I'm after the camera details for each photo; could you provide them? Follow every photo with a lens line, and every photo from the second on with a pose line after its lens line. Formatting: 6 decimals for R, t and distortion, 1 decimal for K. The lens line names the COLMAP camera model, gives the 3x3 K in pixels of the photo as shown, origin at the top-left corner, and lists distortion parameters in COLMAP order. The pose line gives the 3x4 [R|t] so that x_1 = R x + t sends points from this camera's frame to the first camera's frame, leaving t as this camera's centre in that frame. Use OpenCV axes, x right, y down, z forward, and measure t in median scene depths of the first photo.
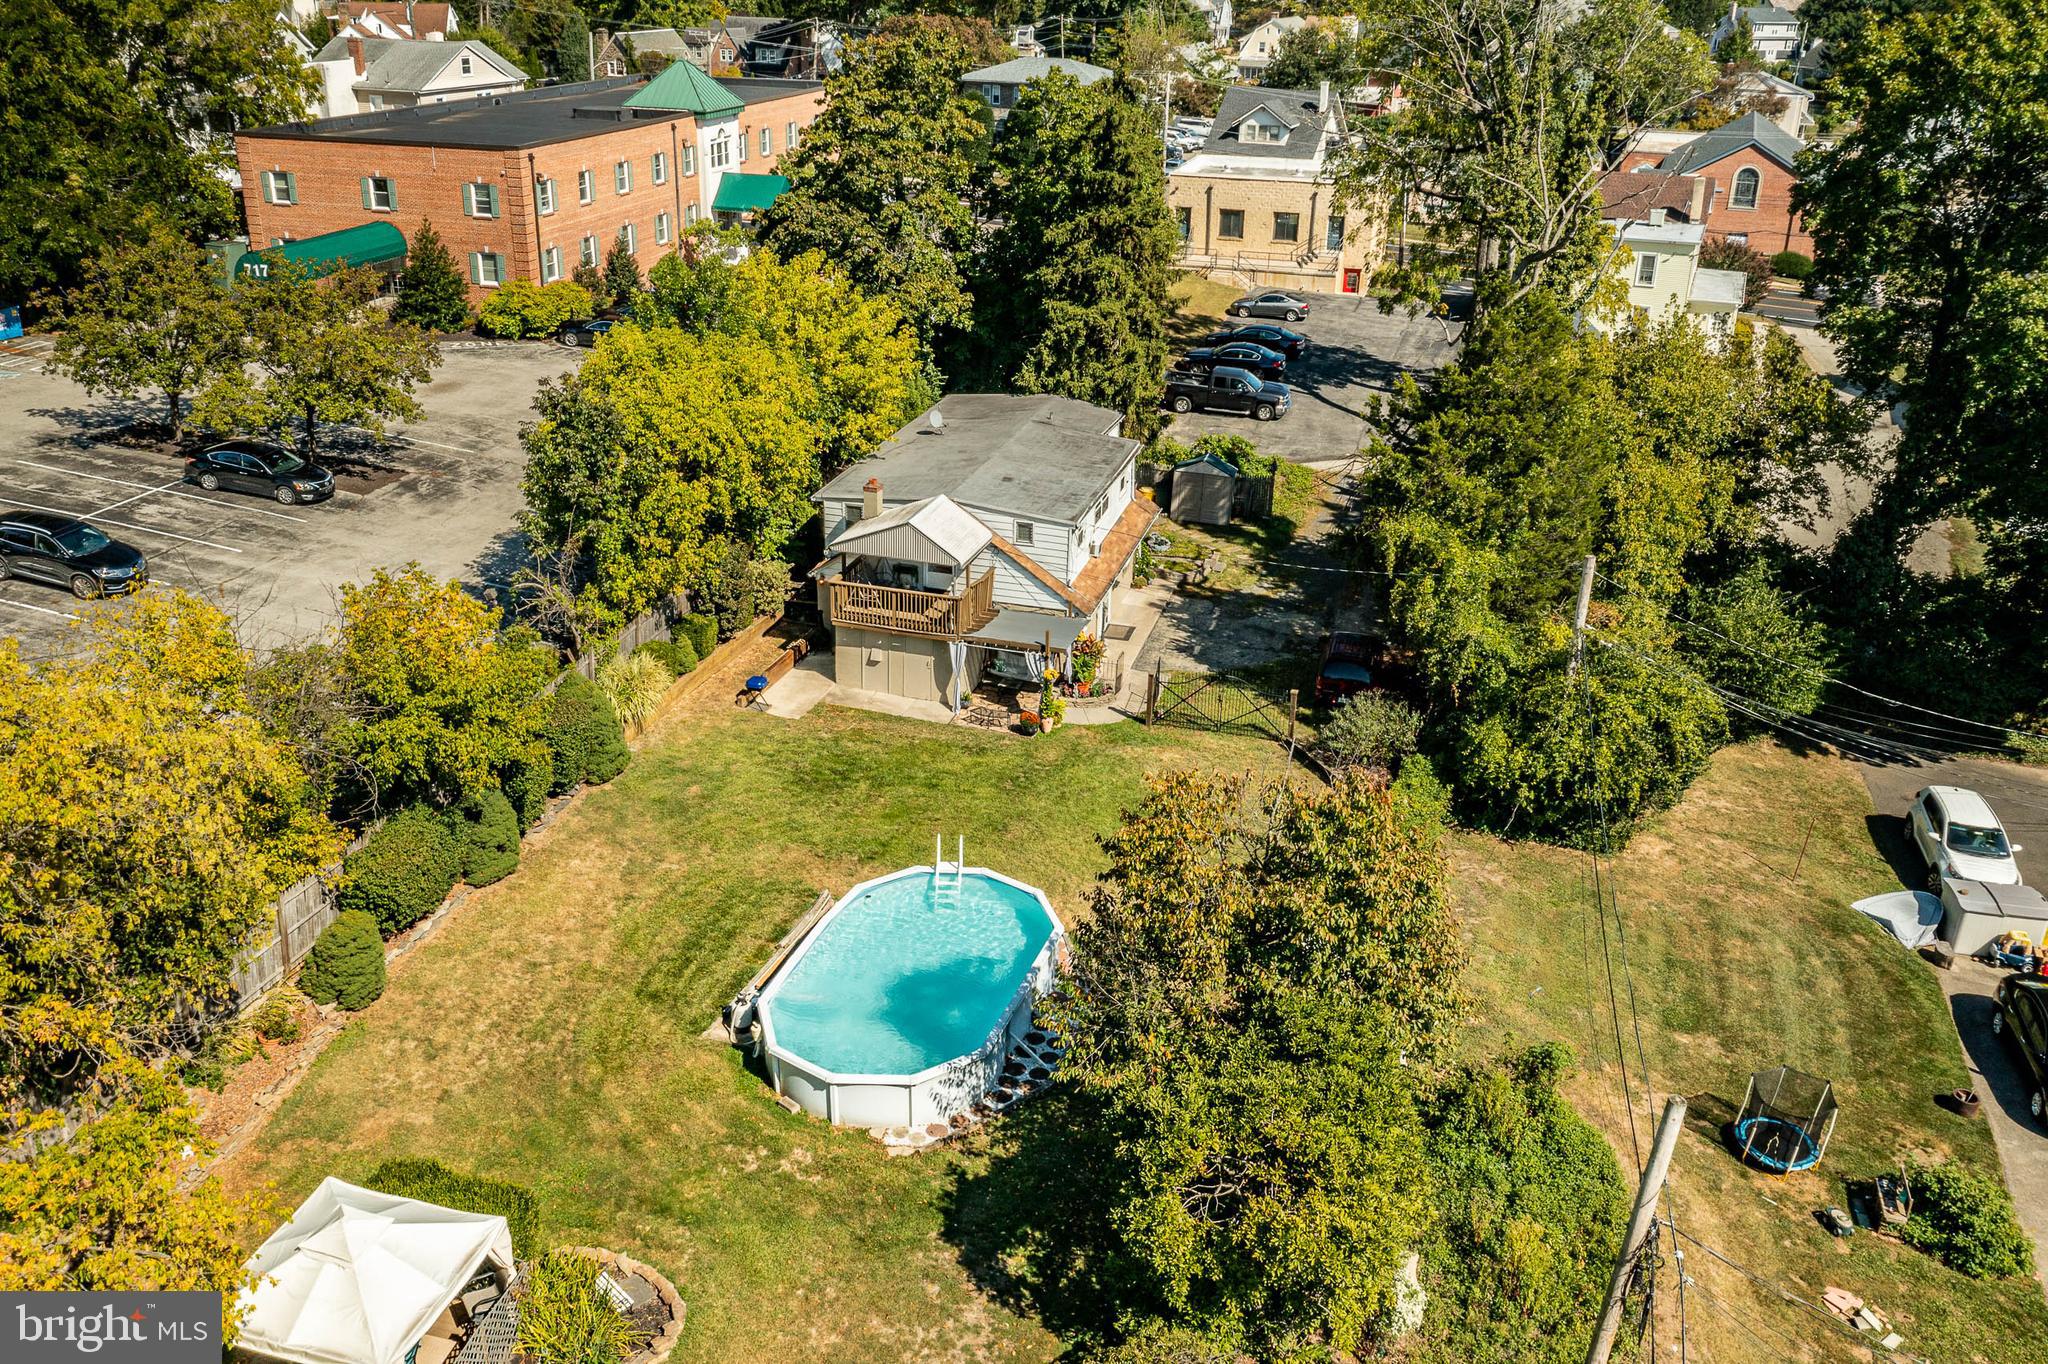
lens RADIAL K [[1753.7, 0, 1045.5], [0, 1753.7, 634.2], [0, 0, 1]] dist [-0.018540, -0.001271]
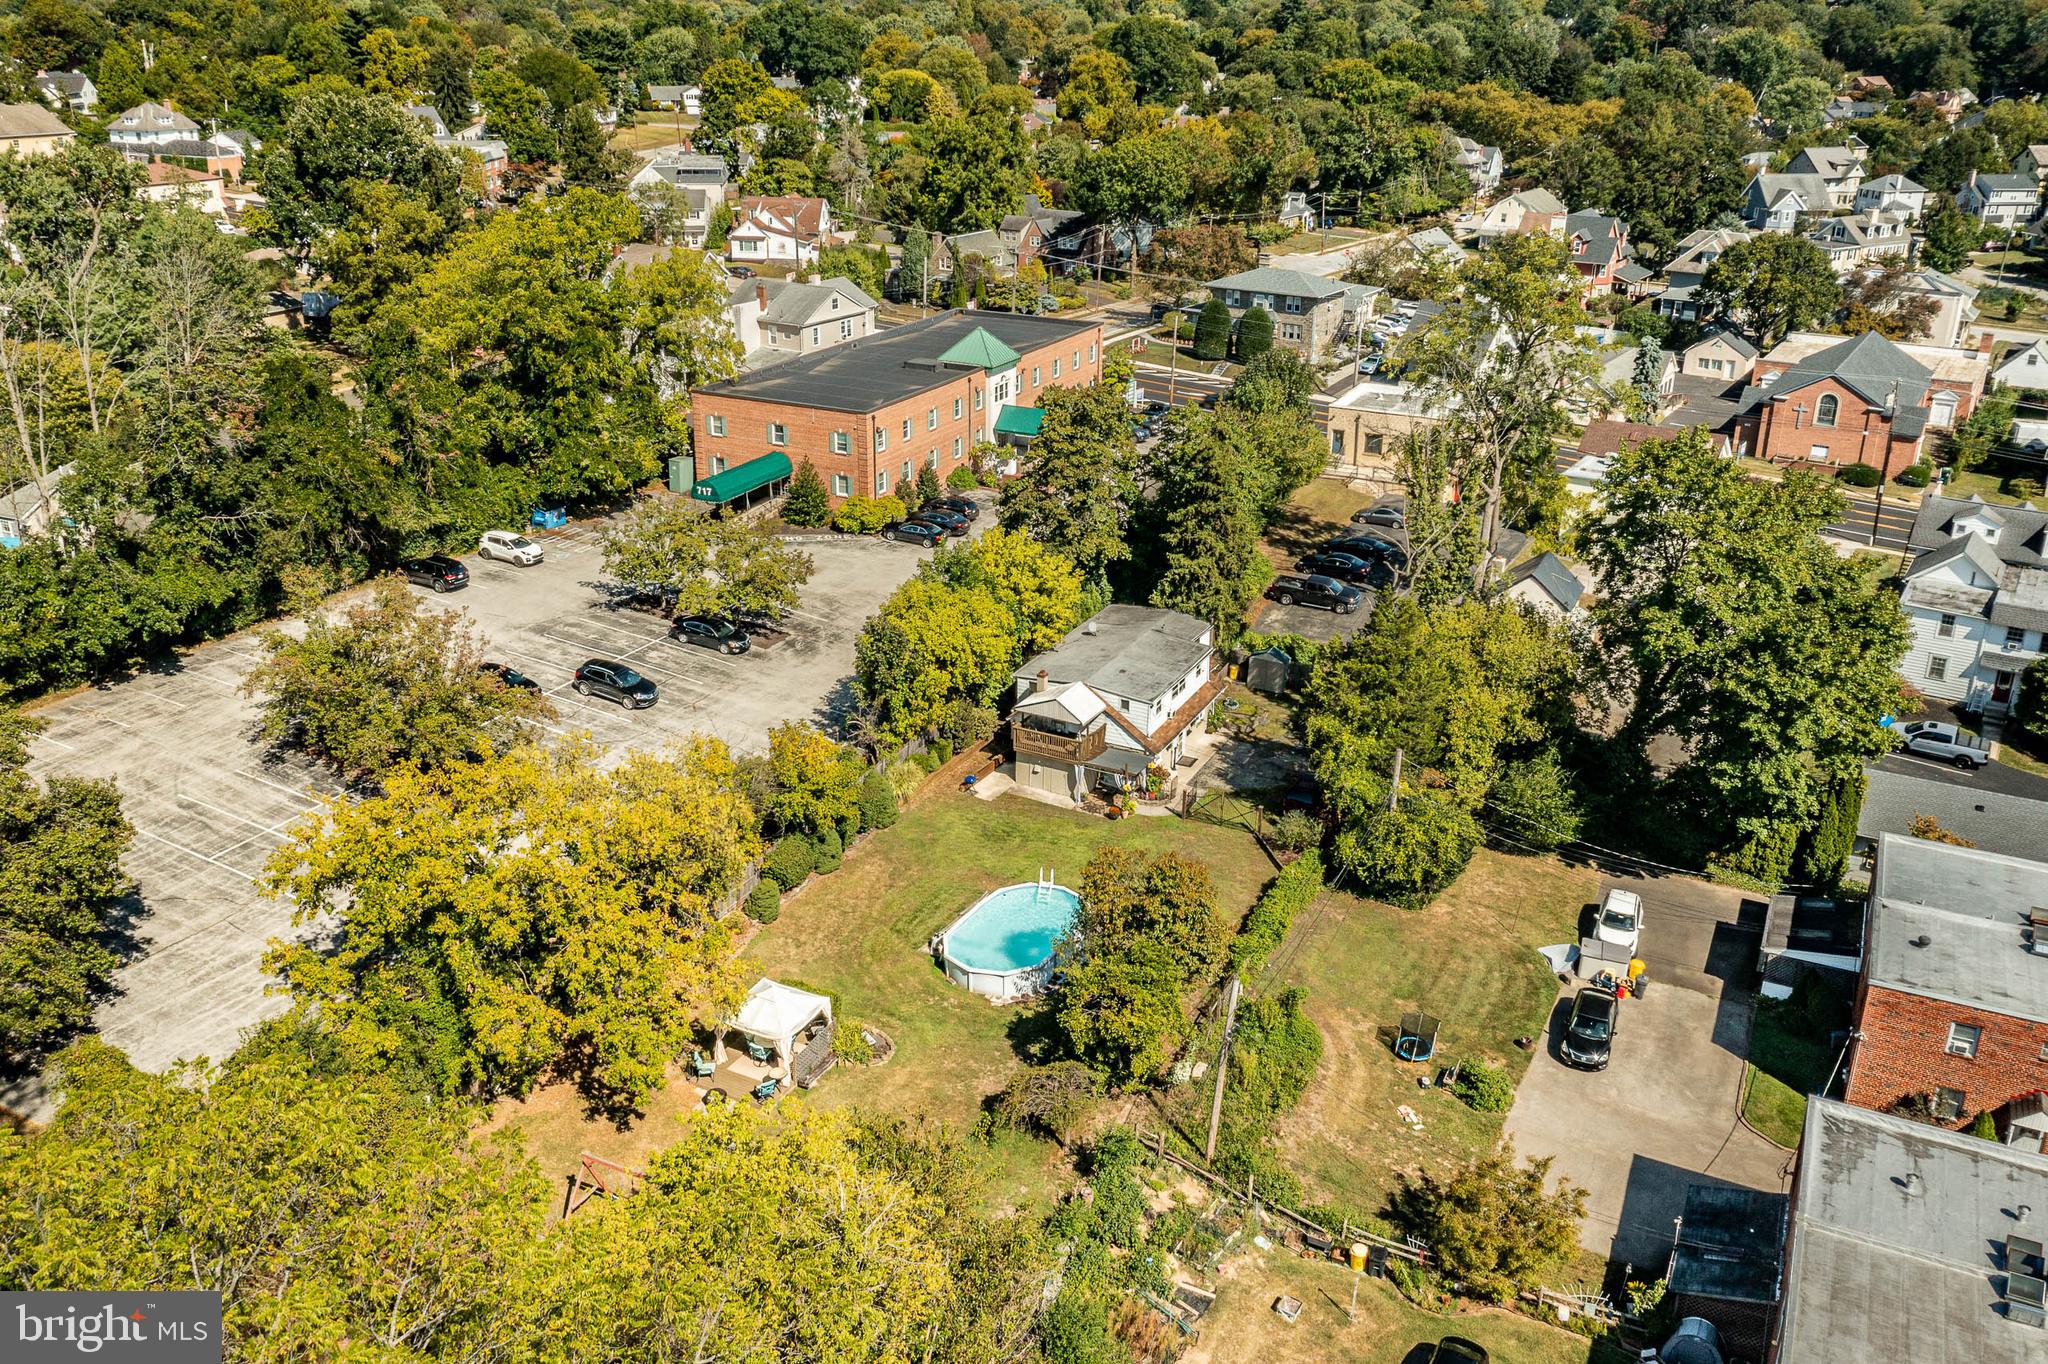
lens RADIAL K [[1753.7, 0, 1023.6], [0, 1753.7, 674.0], [0, 0, 1]] dist [-0.018540, -0.001271]
pose [[0.980118, 0.062970, -0.188158, 0.223057], [-0.064062, 0.997946, 0.000281, -0.084470], [0.187789, 0.011778, 0.982139, -0.776478]]
